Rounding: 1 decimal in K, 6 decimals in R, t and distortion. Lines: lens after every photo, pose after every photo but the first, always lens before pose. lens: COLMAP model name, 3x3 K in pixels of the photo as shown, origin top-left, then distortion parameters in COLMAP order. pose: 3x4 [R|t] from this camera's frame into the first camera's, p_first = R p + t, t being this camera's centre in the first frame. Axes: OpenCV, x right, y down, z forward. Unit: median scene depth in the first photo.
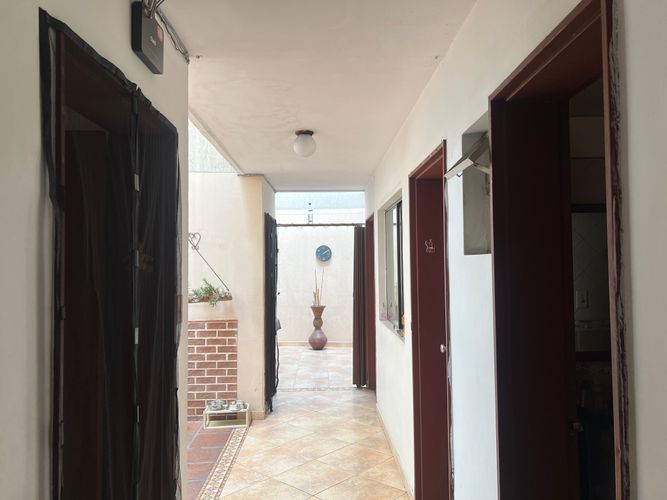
lens RADIAL K [[501.3, 0, 334.1], [0, 501.3, 236.1], [0, 0, 1]] dist [0.048878, -0.052729]
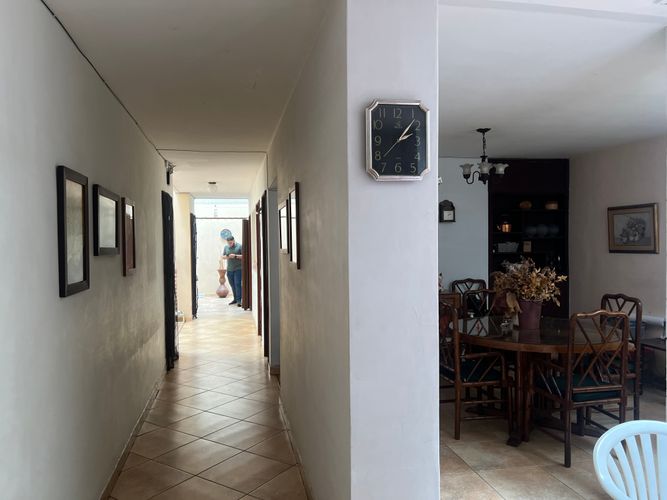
lens RADIAL K [[501.3, 0, 334.8], [0, 501.3, 256.4], [0, 0, 1]] dist [0.048878, -0.052729]
pose [[0.983826, -0.007093, 0.178988, 0.053821], [-0.007151, 0.996864, 0.078810, -0.037475], [-0.178986, -0.078816, 0.980690, -0.949782]]
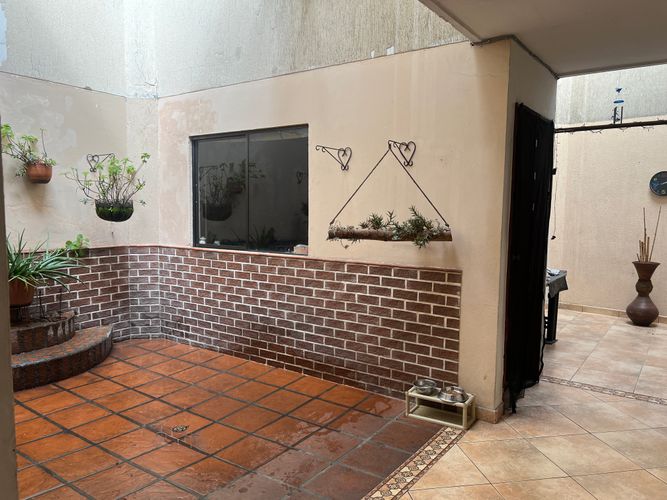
lens RADIAL K [[501.3, 0, 330.7], [0, 501.3, 251.3], [0, 0, 1]] dist [0.048878, -0.052729]
pose [[0.795745, 0.072687, -0.601254, 0.067761], [0.012183, 0.990650, 0.135886, 0.047732], [0.605509, -0.115456, 0.787419, 0.368806]]
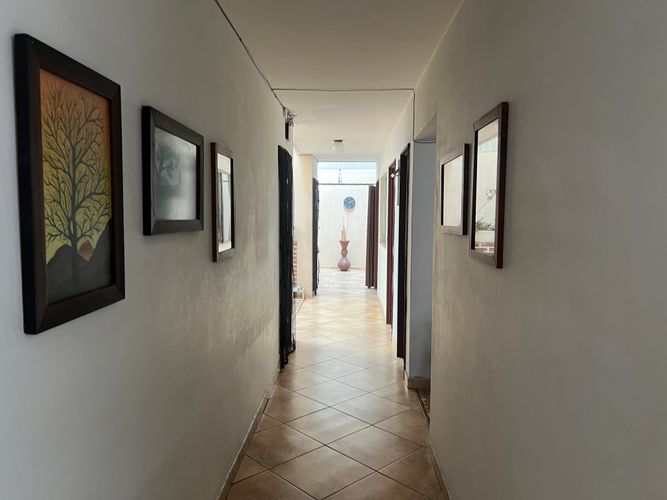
lens RADIAL K [[501.3, 0, 333.1], [0, 501.3, 254.1], [0, 0, 1]] dist [0.048878, -0.052729]
pose [[0.998106, 0.022169, -0.057383, 0.029174], [-0.014092, 0.990399, 0.137519, -0.026550], [0.059881, -0.136450, 0.988836, -0.677113]]
